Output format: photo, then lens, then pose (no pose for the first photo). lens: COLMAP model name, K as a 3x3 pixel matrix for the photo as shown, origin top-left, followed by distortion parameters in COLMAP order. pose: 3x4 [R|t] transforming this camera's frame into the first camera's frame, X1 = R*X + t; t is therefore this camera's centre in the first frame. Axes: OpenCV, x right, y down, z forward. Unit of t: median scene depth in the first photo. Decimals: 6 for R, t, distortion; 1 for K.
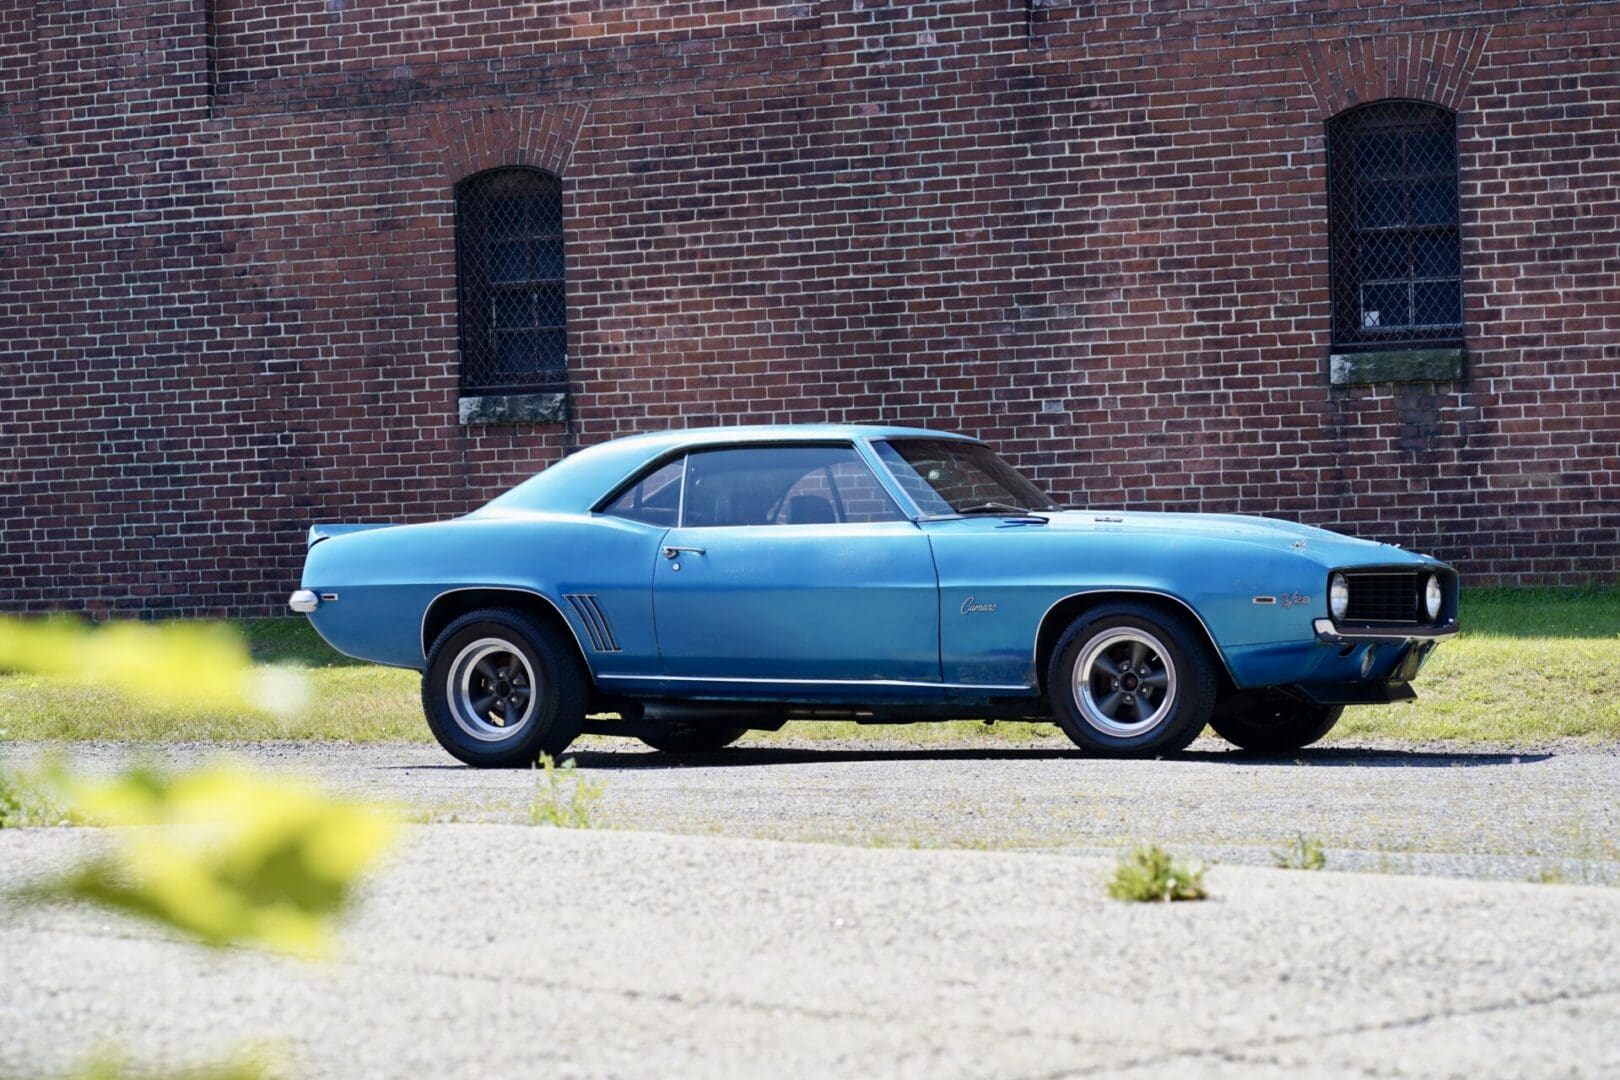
lens RADIAL K [[4103.9, 0, 743.2], [0, 4103.9, 579.6], [0, 0, 1]] dist [-0.053151, 0.000000]
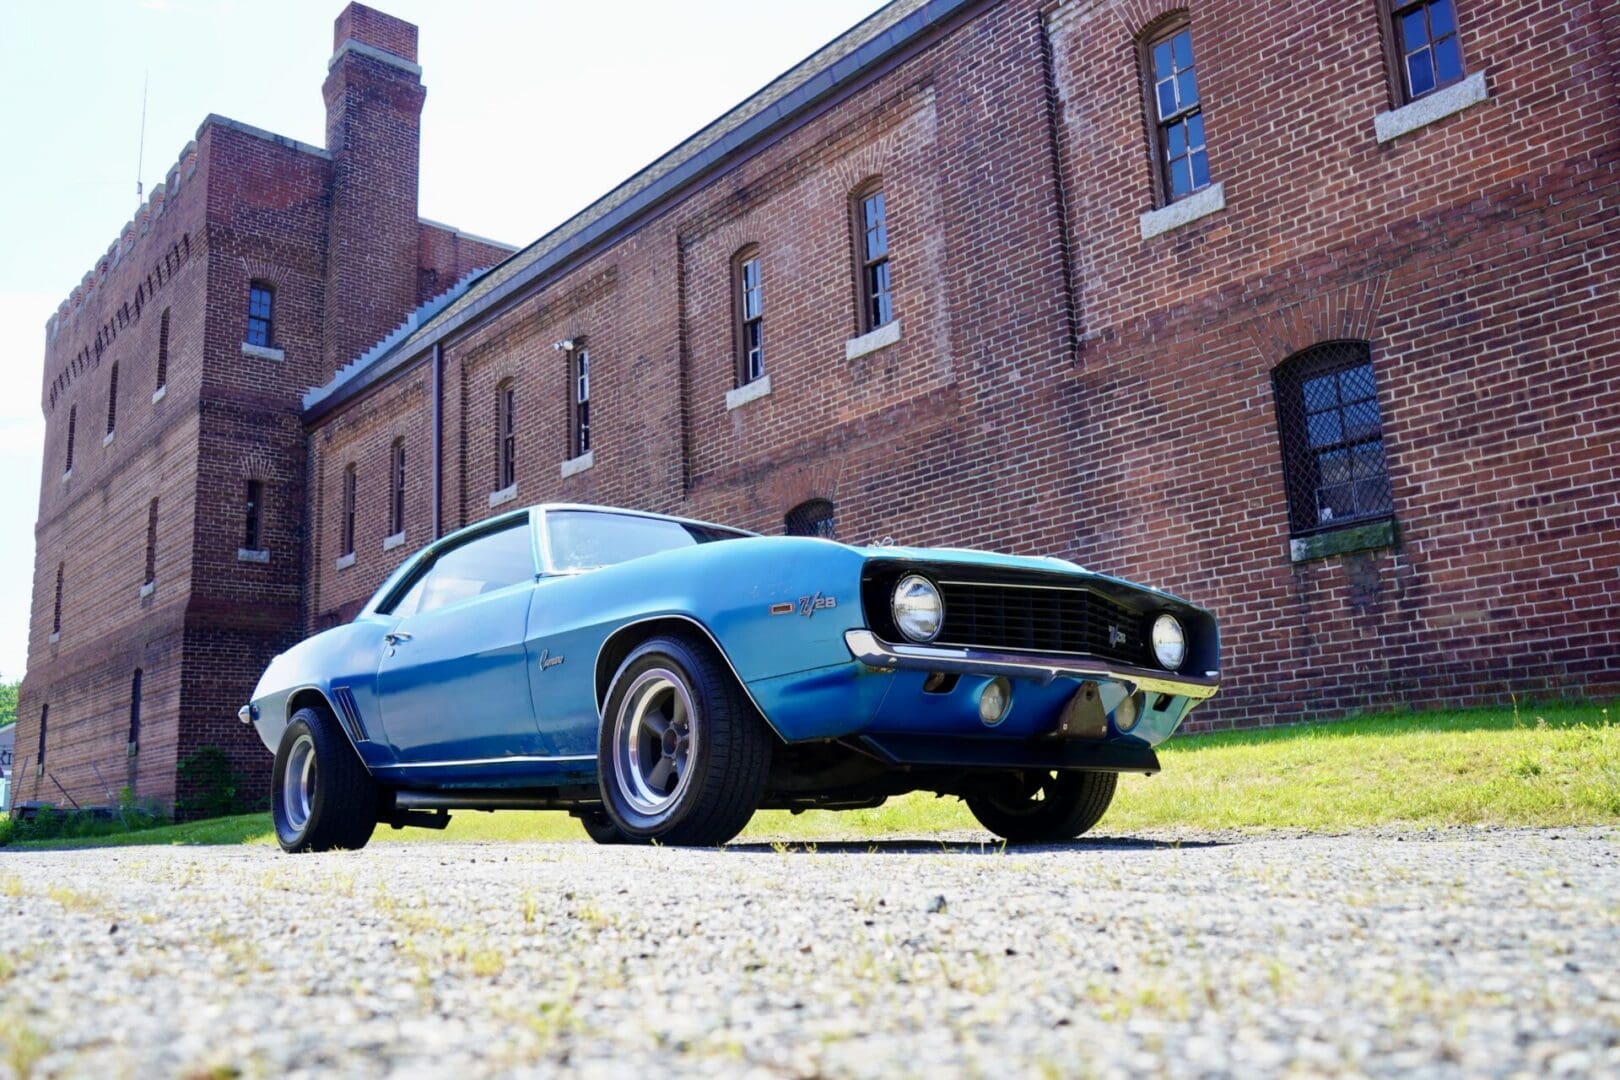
lens RADIAL K [[1283.5, 0, 808.9], [0, 1283.5, 548.3], [0, 0, 1]] dist [-0.027326, 0.022741]
pose [[0.926269, -0.086193, -0.366874, 0.145592], [0.012678, 0.980070, -0.198248, 0.026062], [0.376650, 0.178979, 0.908901, 0.551758]]
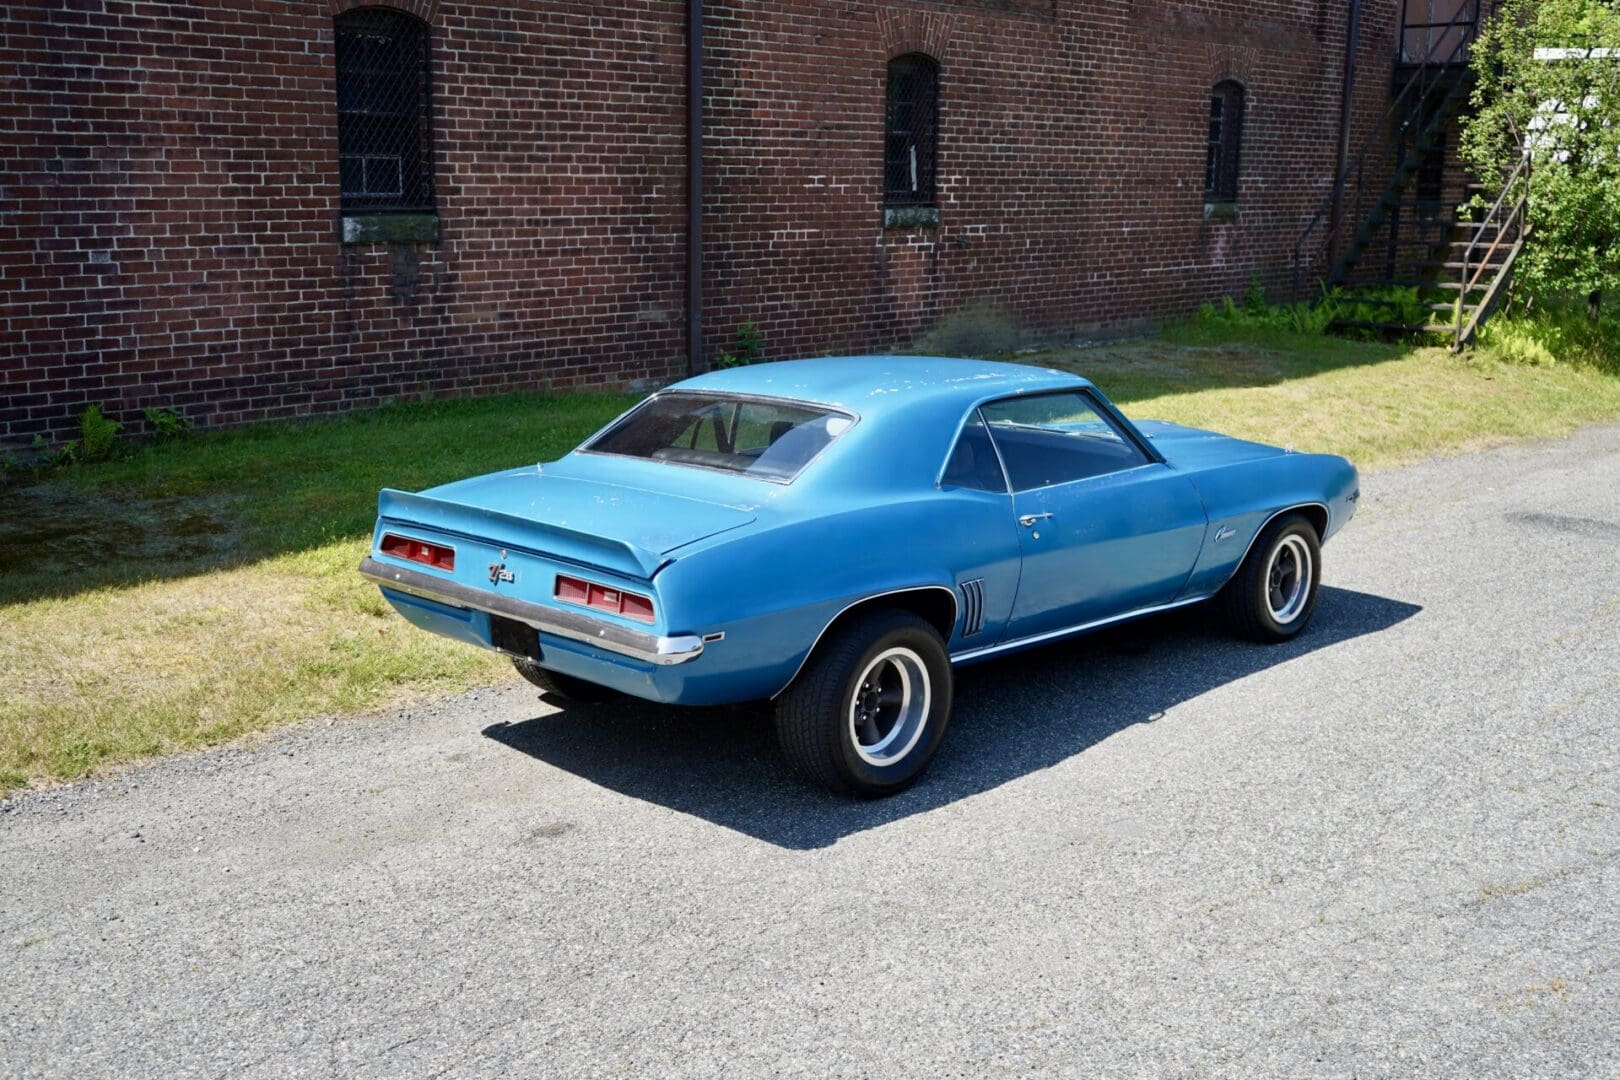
lens RADIAL K [[1685.0, 0, 814.4], [0, 1685.0, 548.0], [0, 0, 1]] dist [-0.005119, 0.000000]
pose [[0.299689, -0.177702, 0.937341, -0.290608], [-0.014783, 0.981517, 0.190804, -0.054152], [-0.953922, -0.071038, 0.291523, 0.690708]]
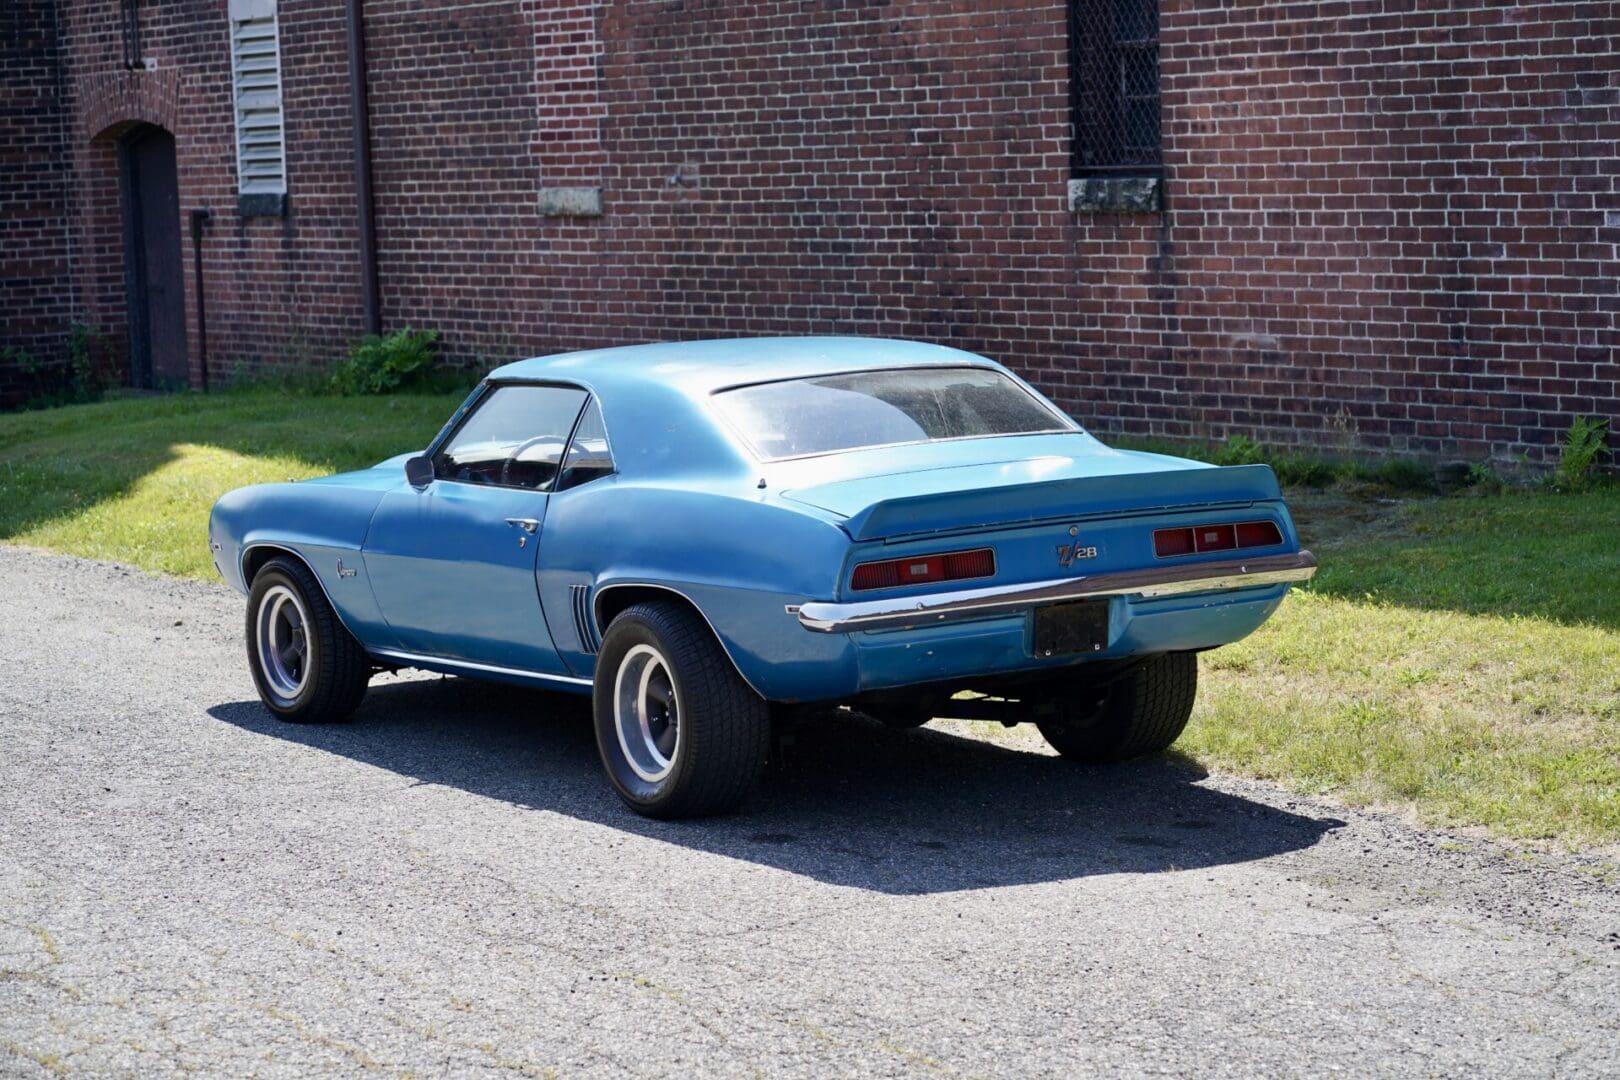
lens RADIAL K [[3769.9, 0, 781.6], [0, 3769.9, 586.6], [0, 0, 1]] dist [-0.071964, 0.000000]
pose [[0.861979, 0.058207, -0.503591, 0.300272], [0.006845, 0.991959, 0.126371, -0.063983], [0.506898, -0.112376, 0.854650, 0.307362]]
